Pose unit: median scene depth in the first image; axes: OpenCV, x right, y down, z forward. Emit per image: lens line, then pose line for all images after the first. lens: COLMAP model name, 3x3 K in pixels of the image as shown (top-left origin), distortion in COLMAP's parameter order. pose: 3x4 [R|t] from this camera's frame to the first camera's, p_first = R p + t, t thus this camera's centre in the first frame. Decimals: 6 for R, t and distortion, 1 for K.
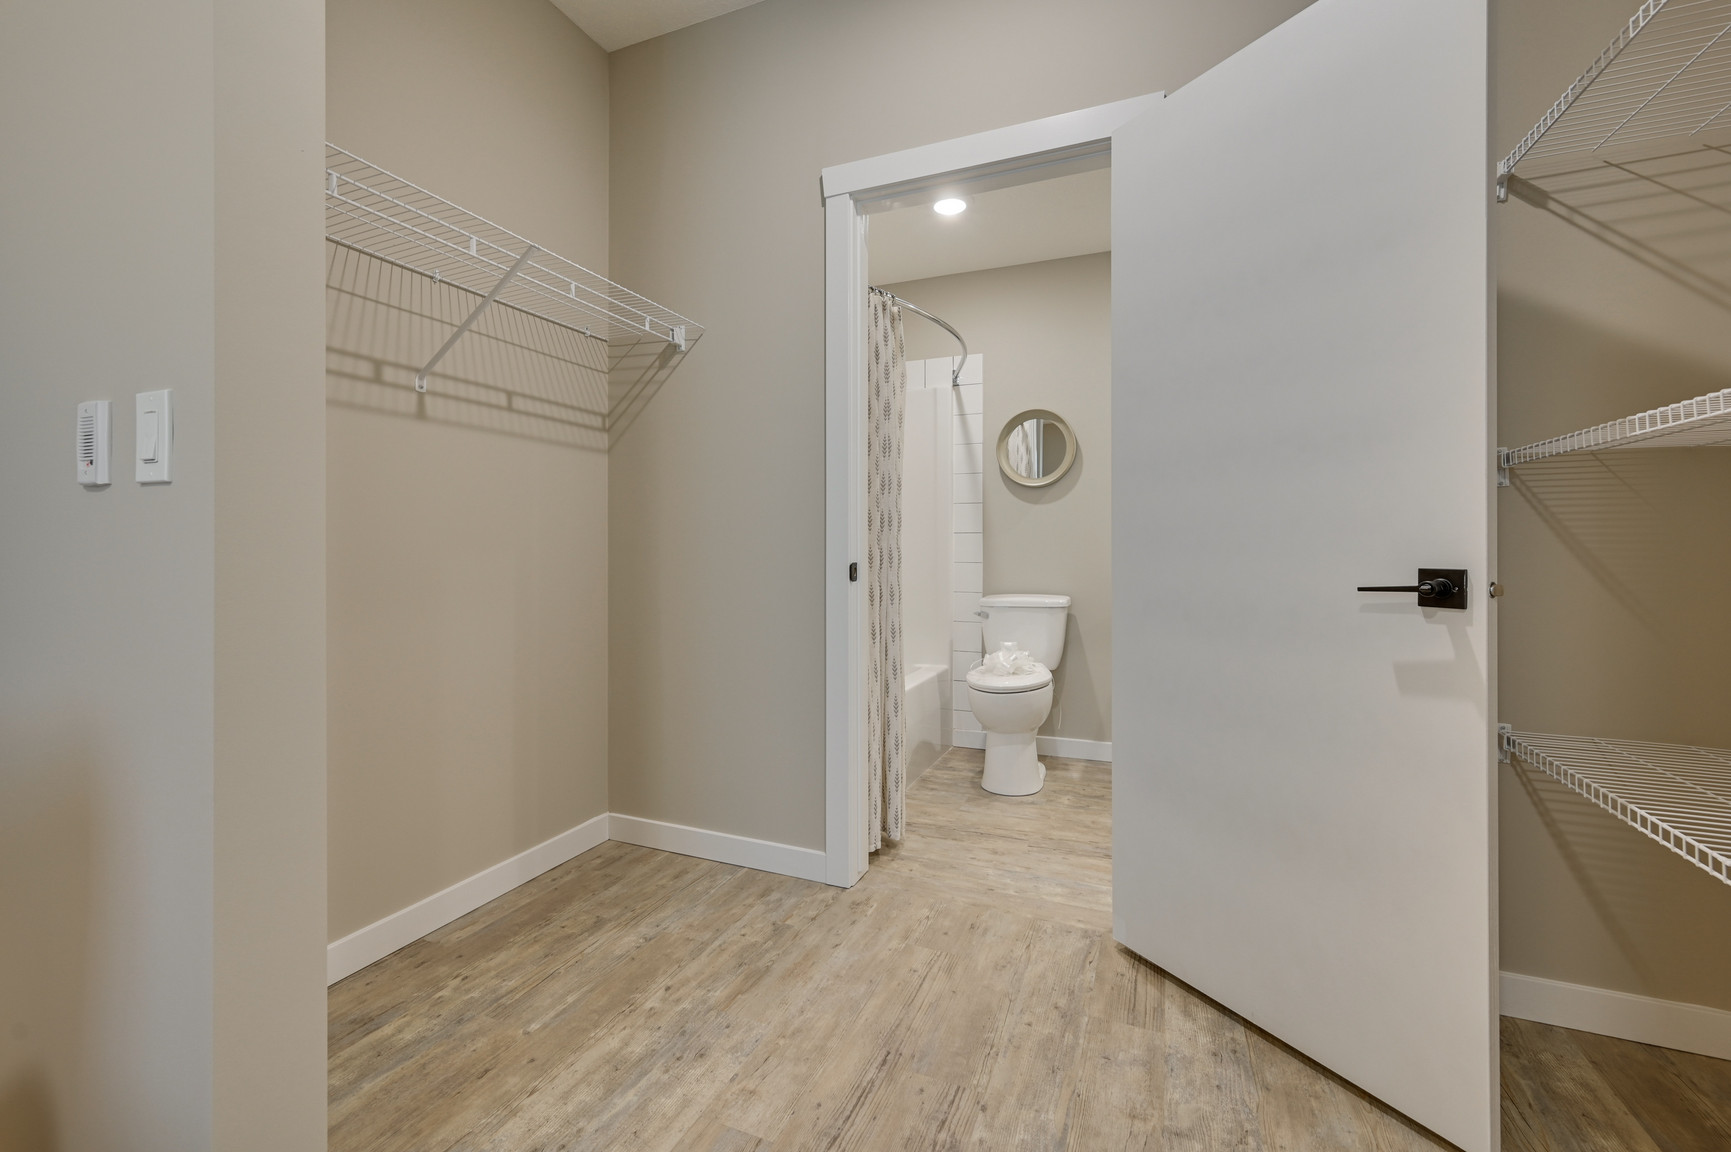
lens RADIAL K [[722.7, 0, 856.6], [0, 722.7, 555.4], [0, 0, 1]] dist [-0.002018, -0.000208]
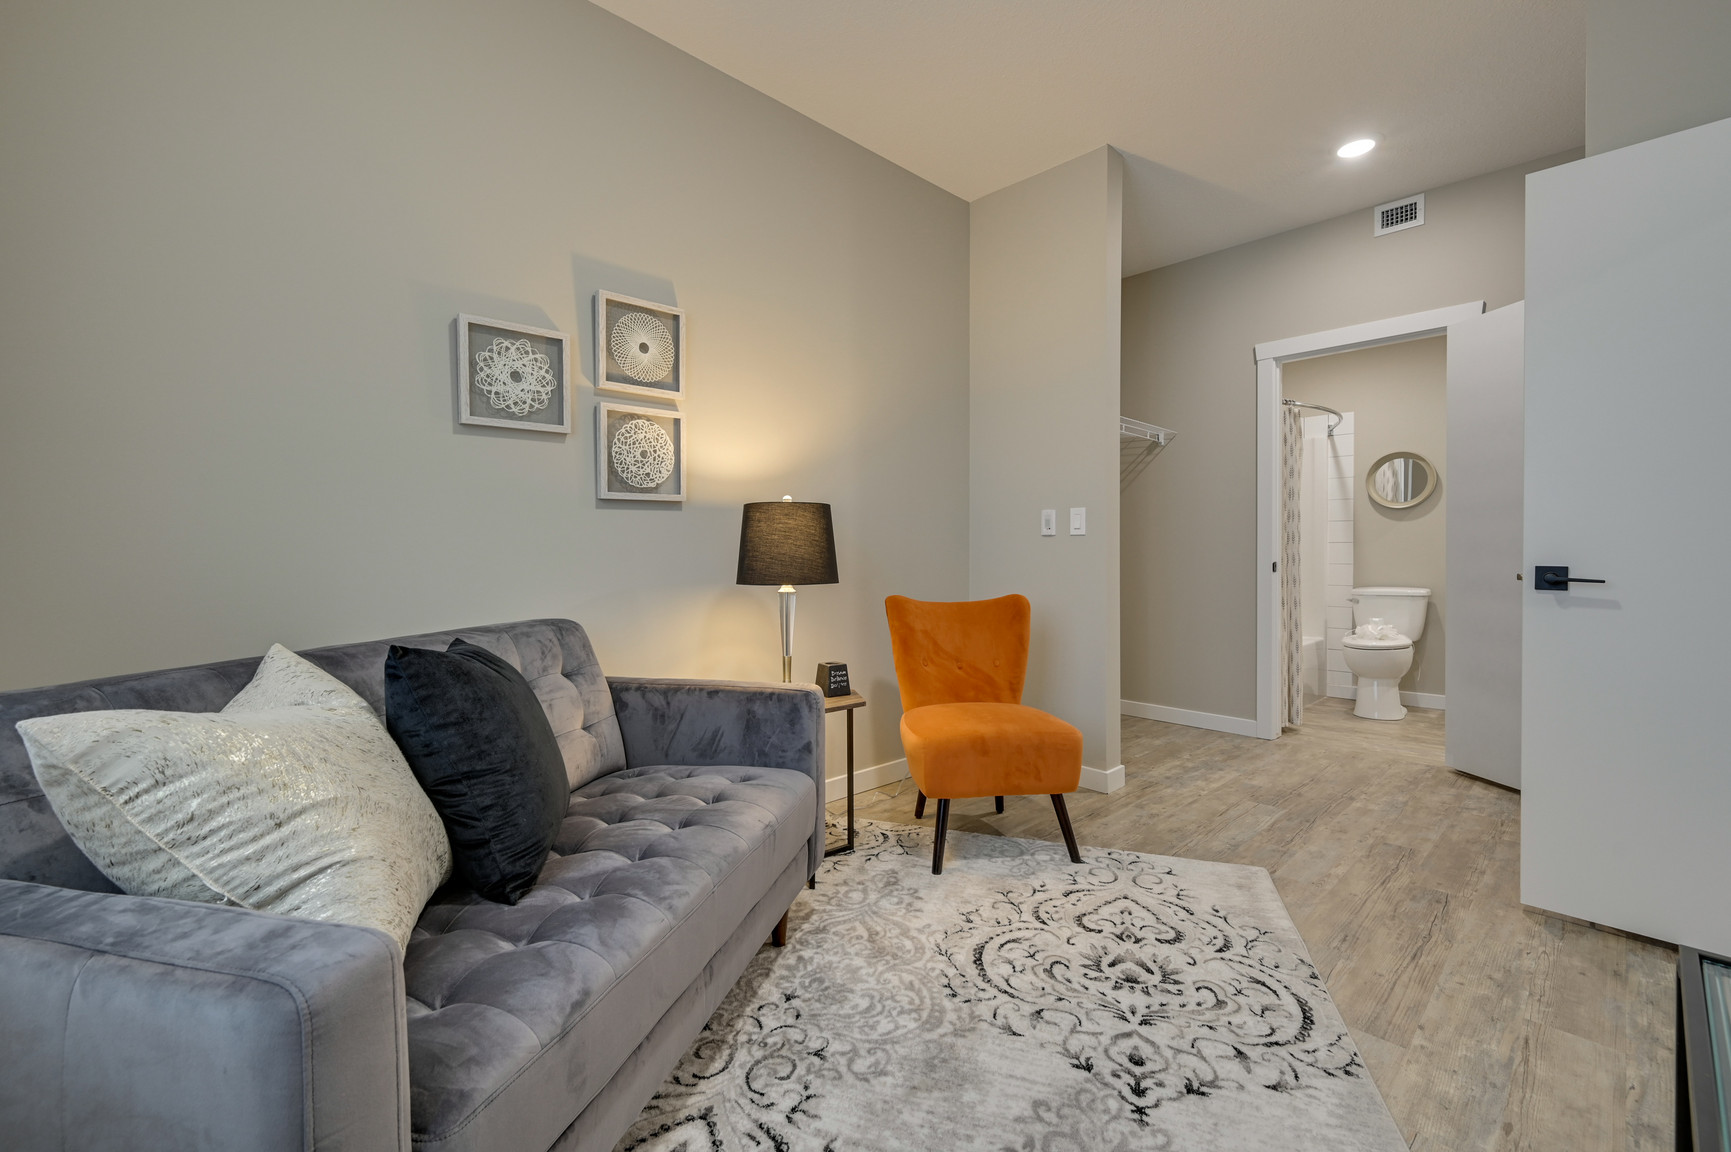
lens RADIAL K [[717.1, 0, 864.7], [0, 717.1, 567.4], [0, 0, 1]] dist [0.000189, 0.000211]
pose [[0.918315, 0.003890, -0.395831, -0.194623], [-0.001127, 0.999973, 0.007211, 0.009767], [0.395849, -0.006176, 0.918295, -0.868553]]
